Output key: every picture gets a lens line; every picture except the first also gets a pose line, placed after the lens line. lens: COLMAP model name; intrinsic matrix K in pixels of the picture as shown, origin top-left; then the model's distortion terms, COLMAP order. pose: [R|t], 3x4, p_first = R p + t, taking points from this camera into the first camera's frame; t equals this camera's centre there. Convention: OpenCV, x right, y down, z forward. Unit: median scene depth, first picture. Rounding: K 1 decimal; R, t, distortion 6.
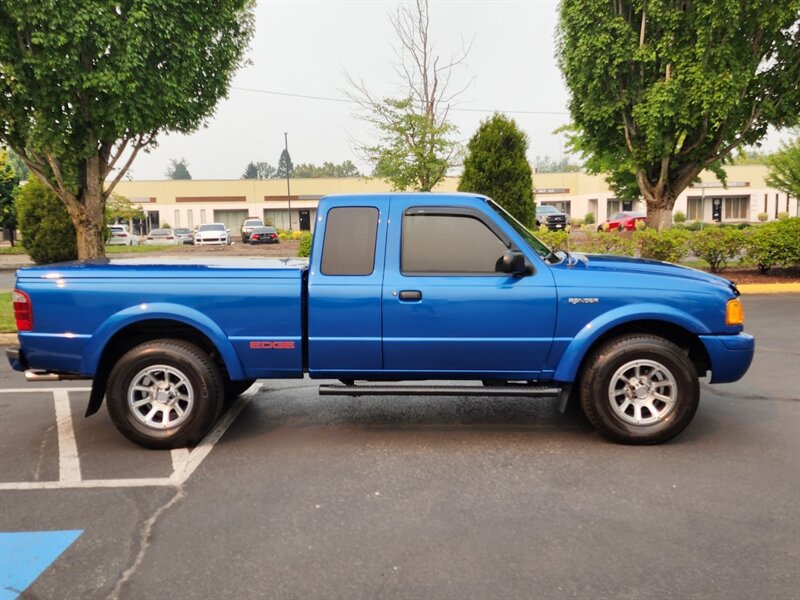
lens RADIAL K [[905.9, 0, 396.2], [0, 905.9, 325.4], [0, 0, 1]] dist [0.107400, -0.206818]
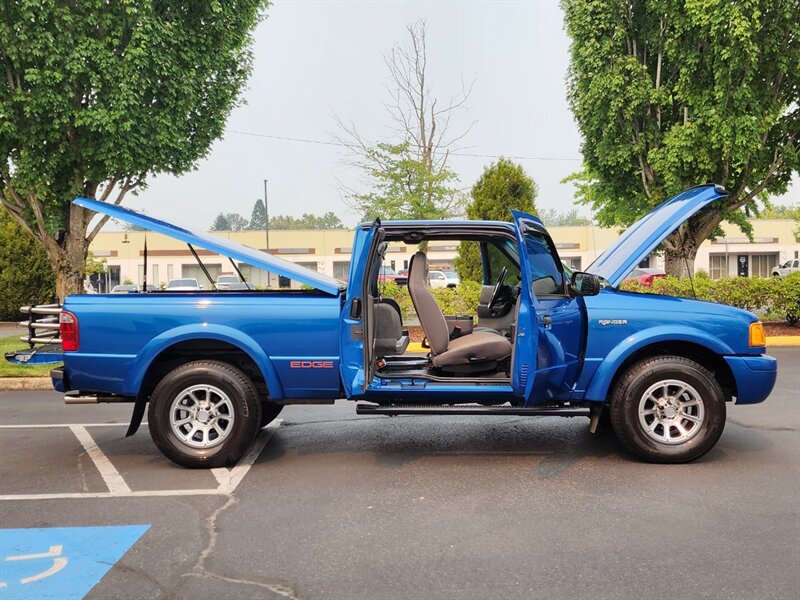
lens RADIAL K [[1066.8, 0, 395.5], [0, 1066.8, 311.9], [0, 0, 1]] dist [0.150791, -0.457232]
pose [[0.999758, 0.004311, 0.021594, -0.034521], [-0.002306, 0.995752, -0.092044, 0.037078], [-0.021899, 0.091971, 0.995521, -0.108831]]
